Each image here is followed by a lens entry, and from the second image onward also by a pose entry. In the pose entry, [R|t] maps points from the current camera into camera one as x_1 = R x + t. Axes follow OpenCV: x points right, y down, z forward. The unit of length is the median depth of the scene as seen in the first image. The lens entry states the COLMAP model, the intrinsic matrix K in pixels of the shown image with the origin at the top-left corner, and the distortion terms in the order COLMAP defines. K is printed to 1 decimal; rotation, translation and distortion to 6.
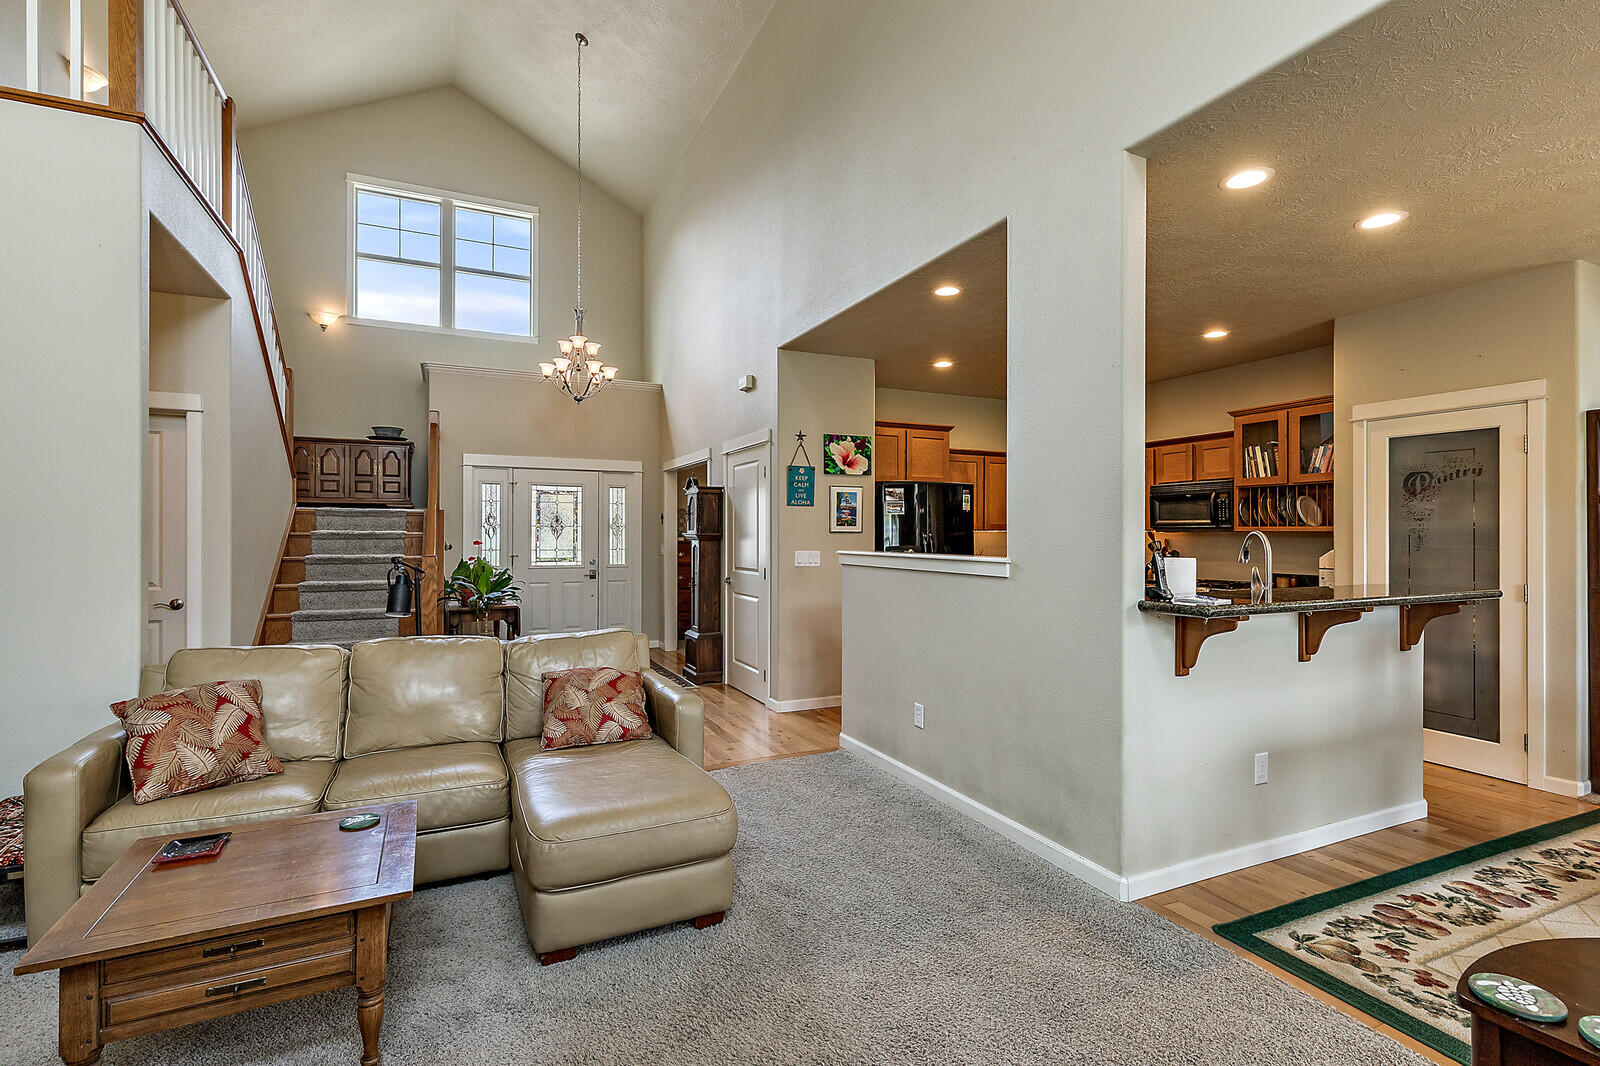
lens RADIAL K [[731.2, 0, 804.6], [0, 731.2, 539.2], [0, 0, 1]] dist [0.009737, -0.002378]
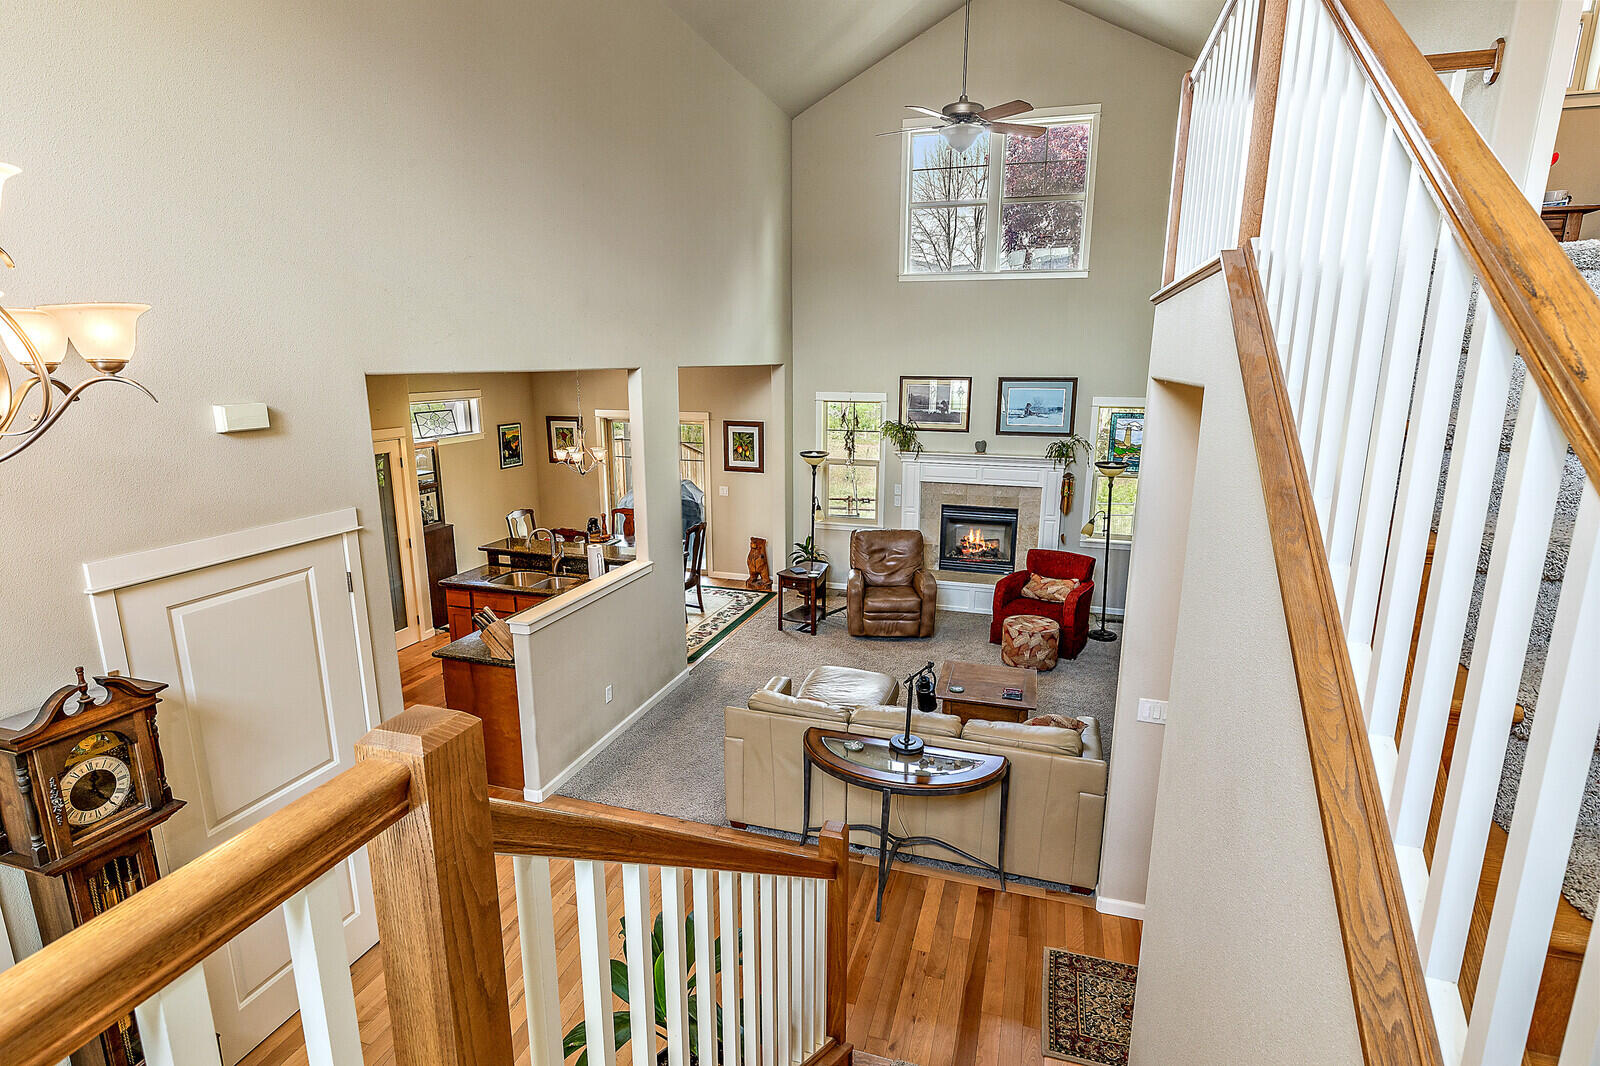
lens RADIAL K [[793.2, 0, 799.0], [0, 793.2, 534.2], [0, 0, 1]] dist [0.000591, 0.000742]
pose [[-0.729560, -0.151700, 0.666881, -0.727874], [0.003017, 0.974367, 0.224946, -0.270411], [-0.683910, 0.166124, -0.710401, 1.199106]]
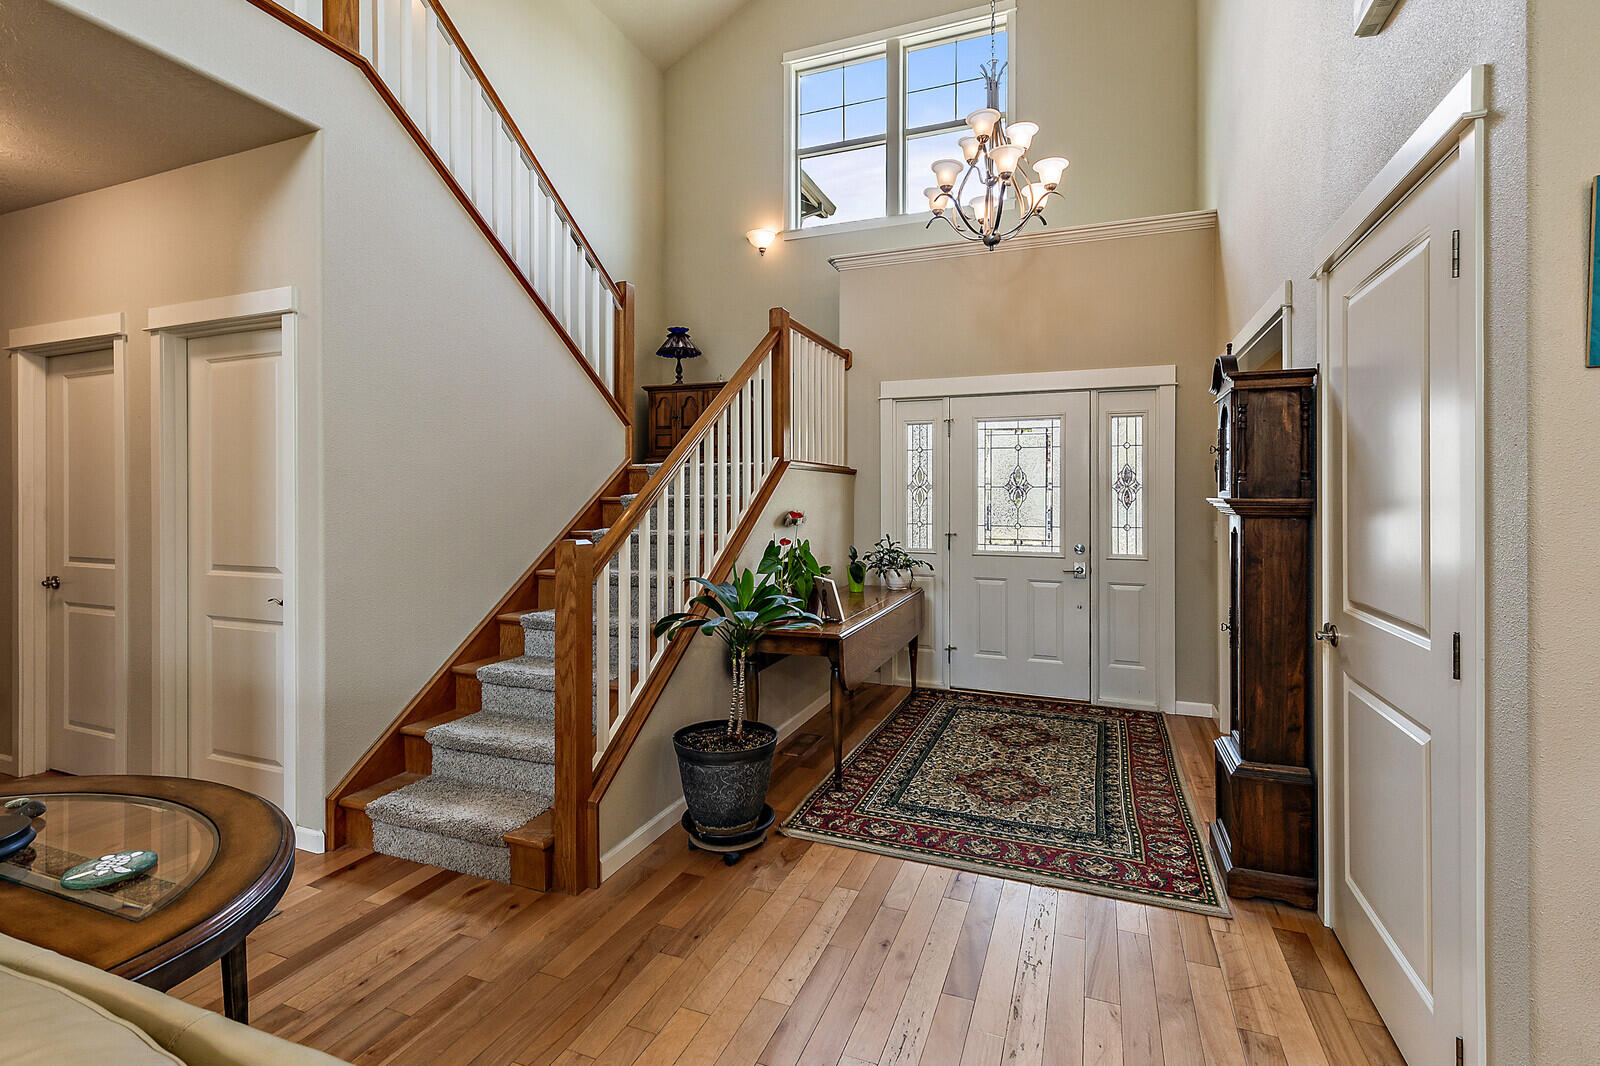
lens RADIAL K [[731.2, 0, 805.0], [0, 731.2, 498.2], [0, 0, 1]] dist [0.009737, -0.002378]
pose [[0.681854, -0.001393, -0.731487, -0.022877], [-0.005704, 0.999958, -0.007221, -0.004473], [0.731466, 0.009095, 0.681817, 0.662183]]
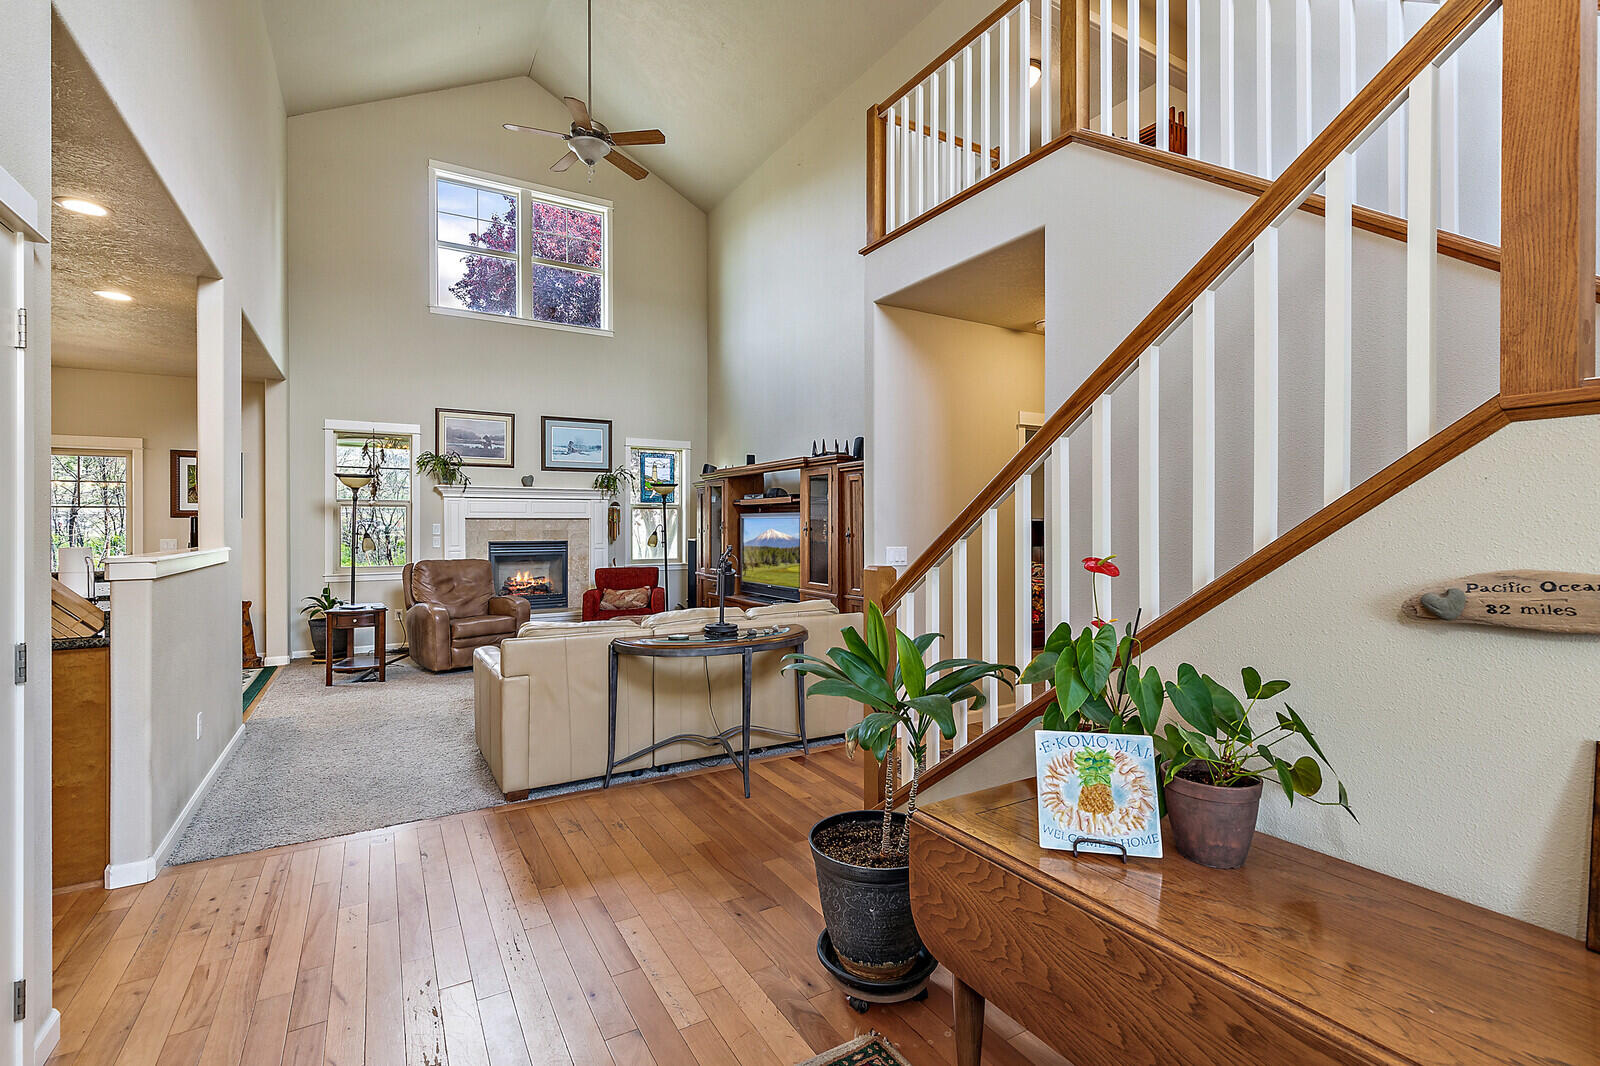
lens RADIAL K [[731.2, 0, 808.5], [0, 731.2, 522.9], [0, 0, 1]] dist [0.009737, -0.002378]
pose [[-0.996013, 0.001401, -0.089195, -0.353194], [0.000689, 0.999968, 0.008010, -0.014088], [0.089204, 0.007916, -0.995982, 1.336111]]
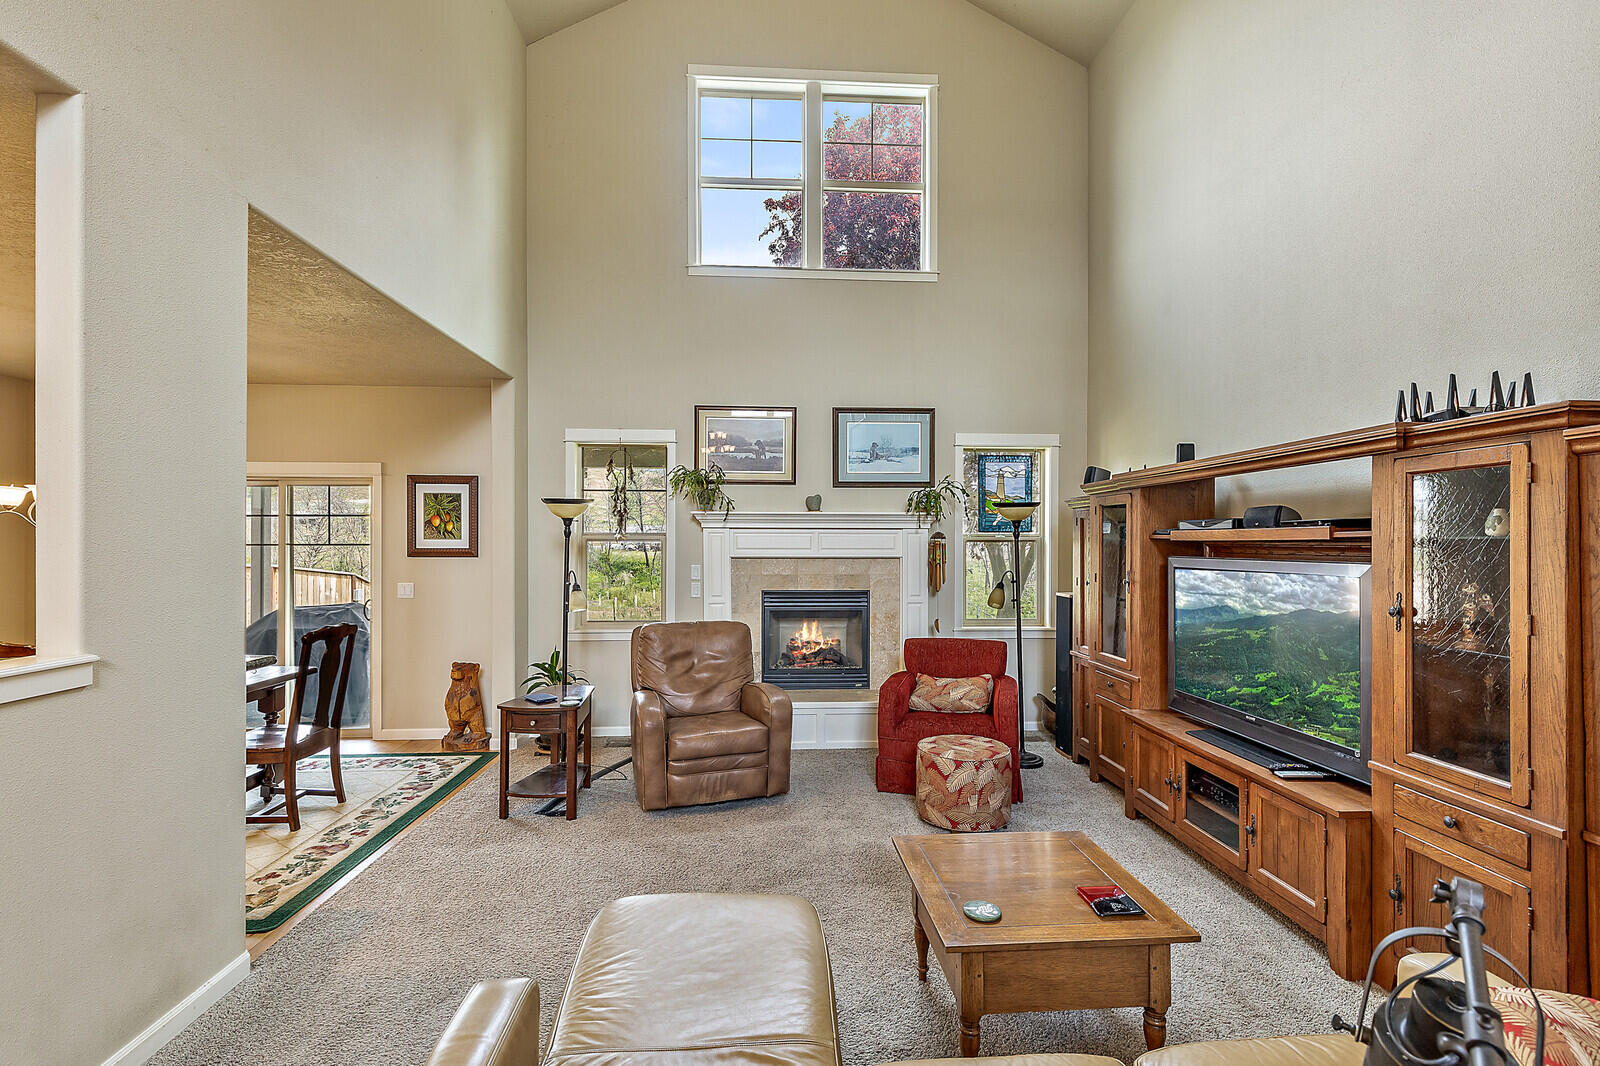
lens RADIAL K [[721.2, 0, 802.8], [0, 721.2, 539.0], [0, 0, 1]] dist [0.008229, -0.002102]
pose [[-0.925360, 0.000859, 0.379088, -0.286983], [0.001875, 0.999996, 0.002311, -0.039731], [-0.379085, 0.002849, -0.925358, 0.749351]]
